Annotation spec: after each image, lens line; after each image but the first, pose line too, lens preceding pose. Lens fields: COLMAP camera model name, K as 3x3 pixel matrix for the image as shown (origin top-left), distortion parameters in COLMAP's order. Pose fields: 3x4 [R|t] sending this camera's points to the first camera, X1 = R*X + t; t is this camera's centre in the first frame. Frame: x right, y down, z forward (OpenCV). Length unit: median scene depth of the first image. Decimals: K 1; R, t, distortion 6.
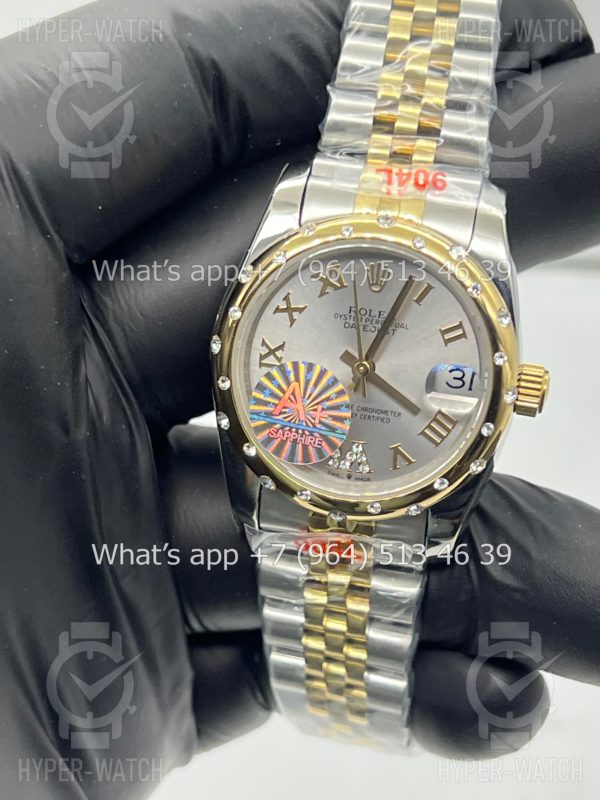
lens RADIAL K [[1830.4, 0, 302.7], [0, 1830.4, 399.4], [0, 0, 1]] dist [0.226362, 0.000000]
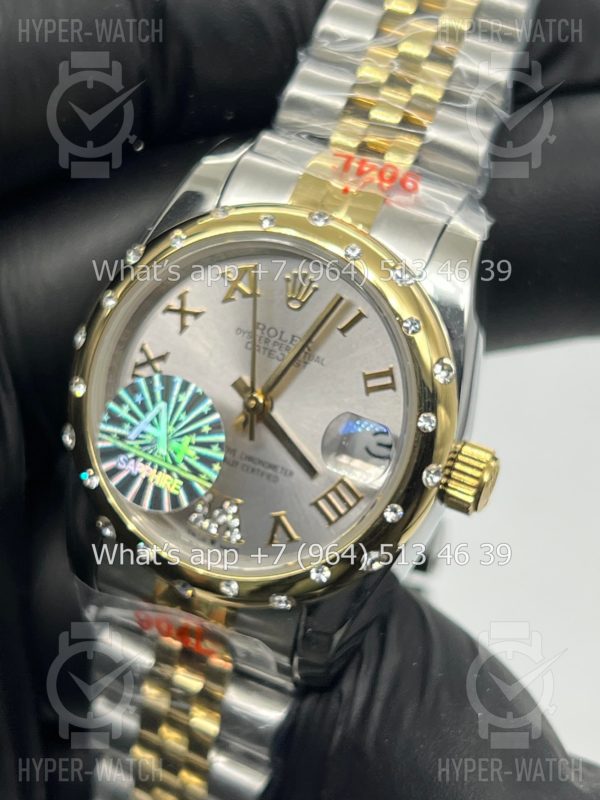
lens RADIAL K [[1830.4, 0, 306.7], [0, 1830.4, 398.4], [0, 0, 1]] dist [0.226362, 0.000000]
pose [[0.970757, 0.196908, -0.137322, 0.156917], [-0.210414, 0.973287, -0.091856, 0.046159], [0.115567, 0.118064, 0.986258, 0.251315]]
